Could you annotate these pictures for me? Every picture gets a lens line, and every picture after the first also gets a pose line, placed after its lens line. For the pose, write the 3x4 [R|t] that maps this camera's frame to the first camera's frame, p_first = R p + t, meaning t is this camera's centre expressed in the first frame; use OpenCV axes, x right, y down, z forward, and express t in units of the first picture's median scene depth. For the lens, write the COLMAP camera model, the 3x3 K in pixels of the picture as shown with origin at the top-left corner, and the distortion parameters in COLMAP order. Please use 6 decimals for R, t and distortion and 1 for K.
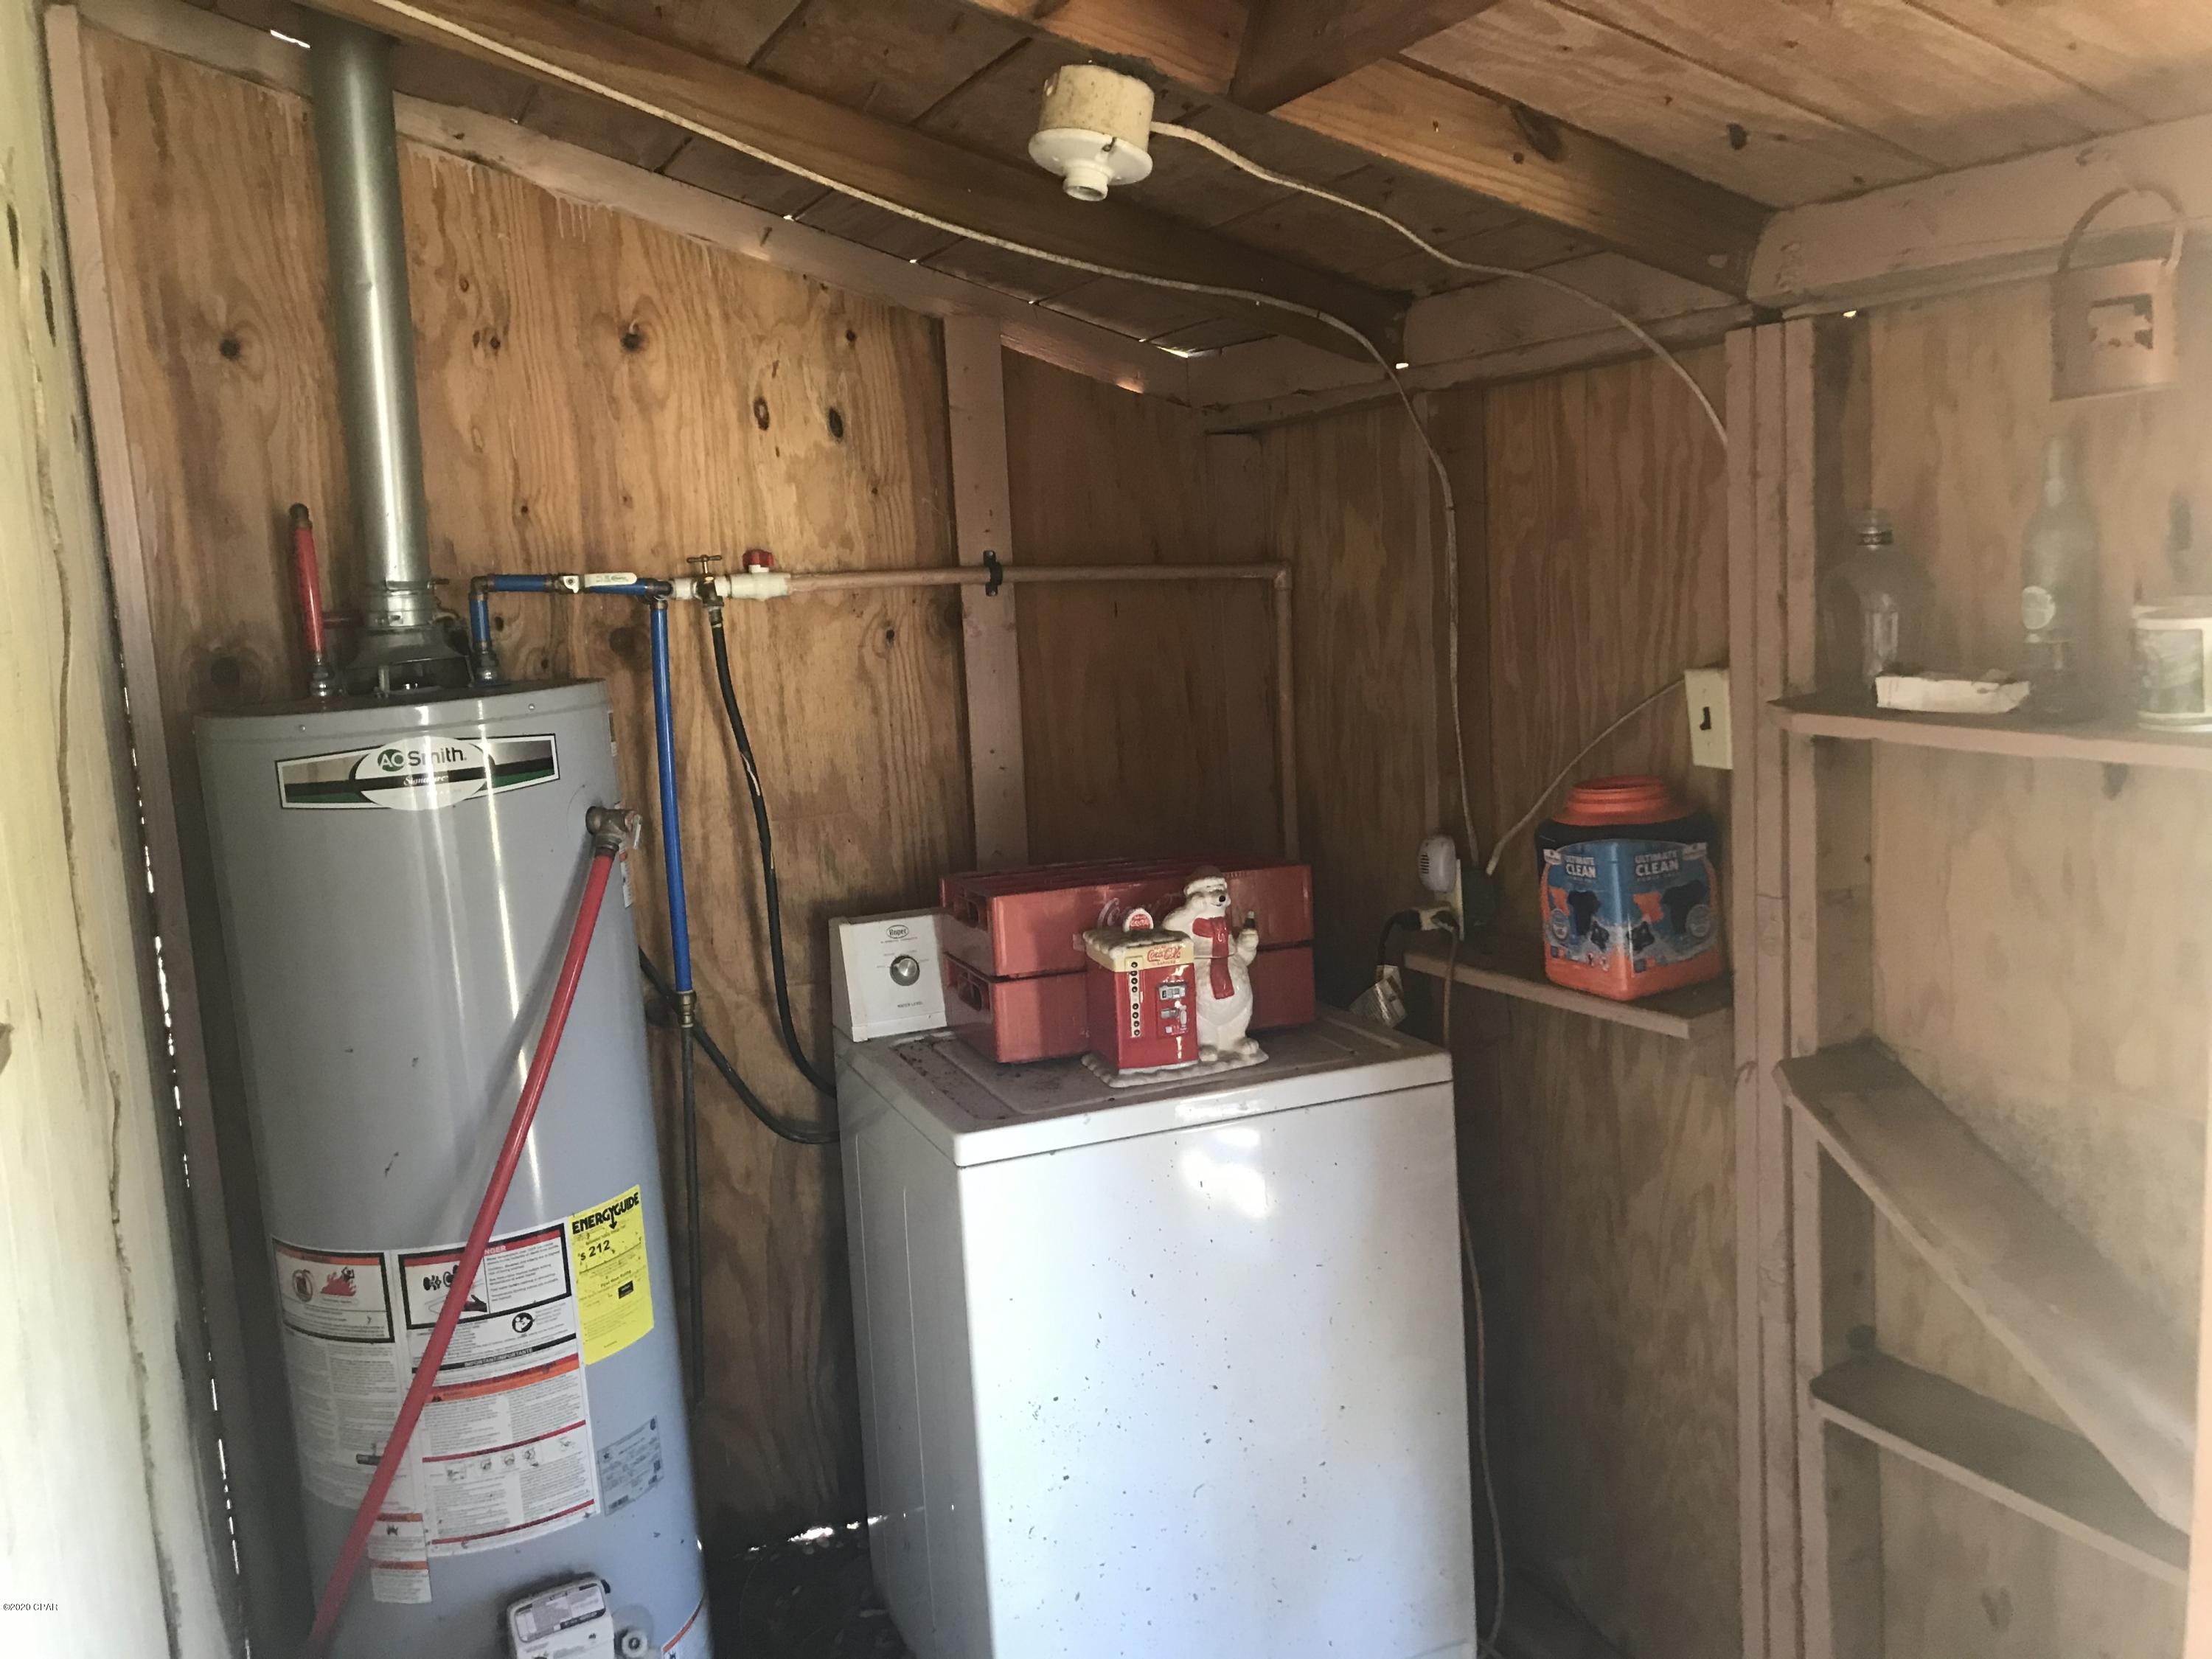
lens RADIAL K [[1814.5, 0, 1111.0], [0, 1814.5, 823.0], [0, 0, 1]] dist [0.038155, -0.063773]
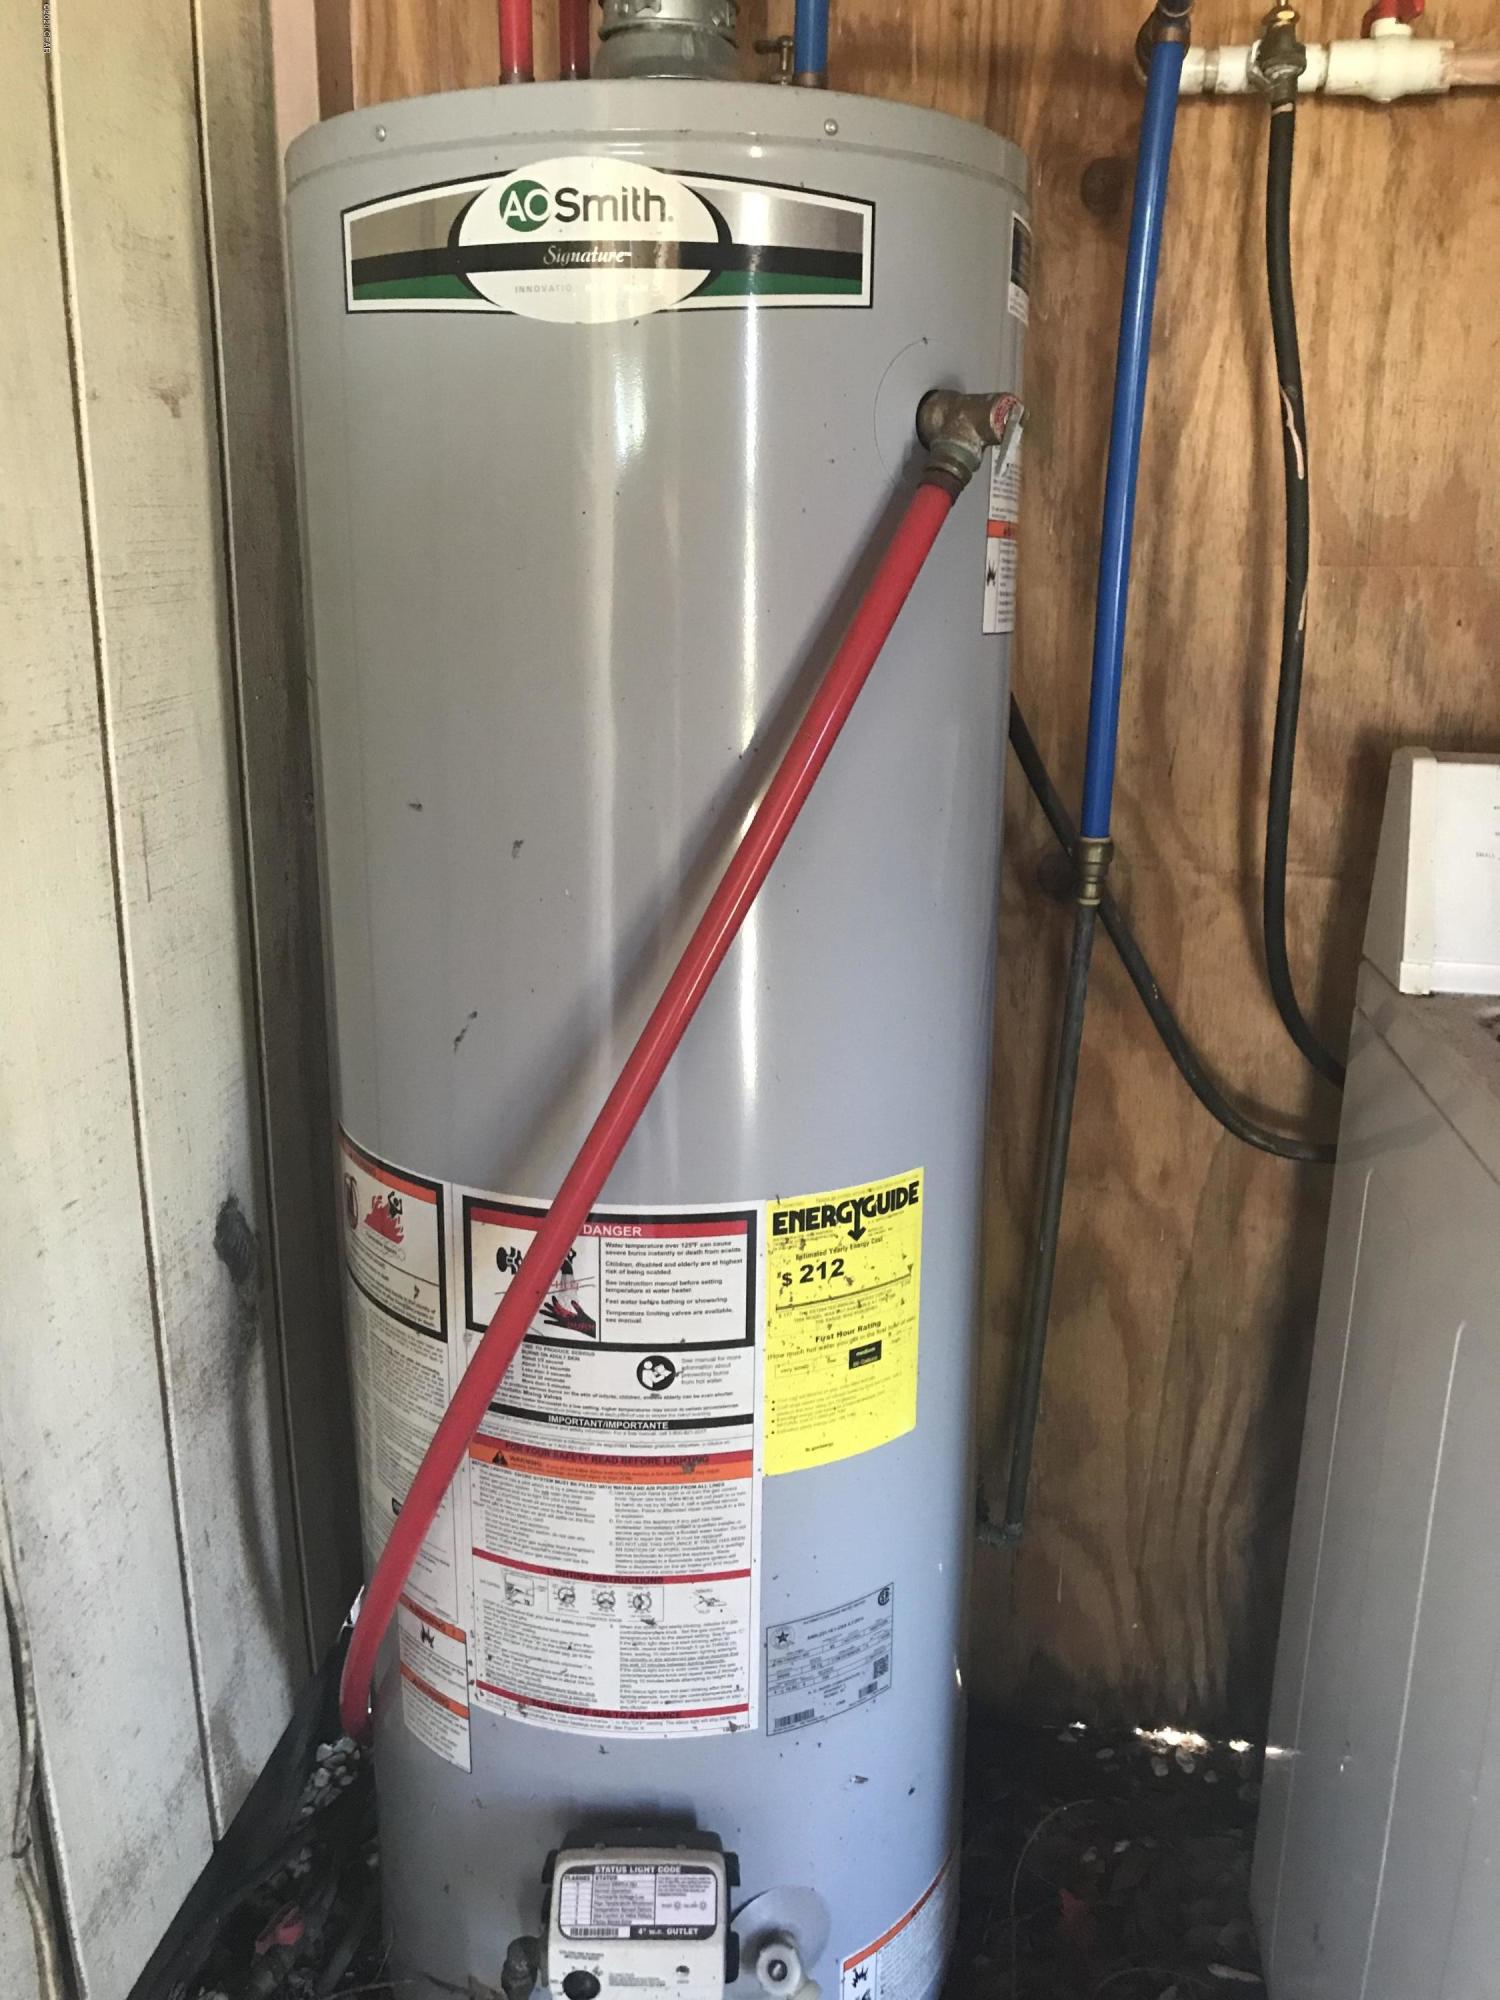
lens RADIAL K [[1640.6, 0, 750.0], [0, 1640.6, 1000.0], [0, 0, 1]] dist [0.038155, -0.063773]
pose [[0.859371, 0.197850, -0.471526, -0.091442], [-0.134208, 0.977057, 0.165369, 0.082194], [0.493426, -0.078831, 0.866208, 0.587391]]
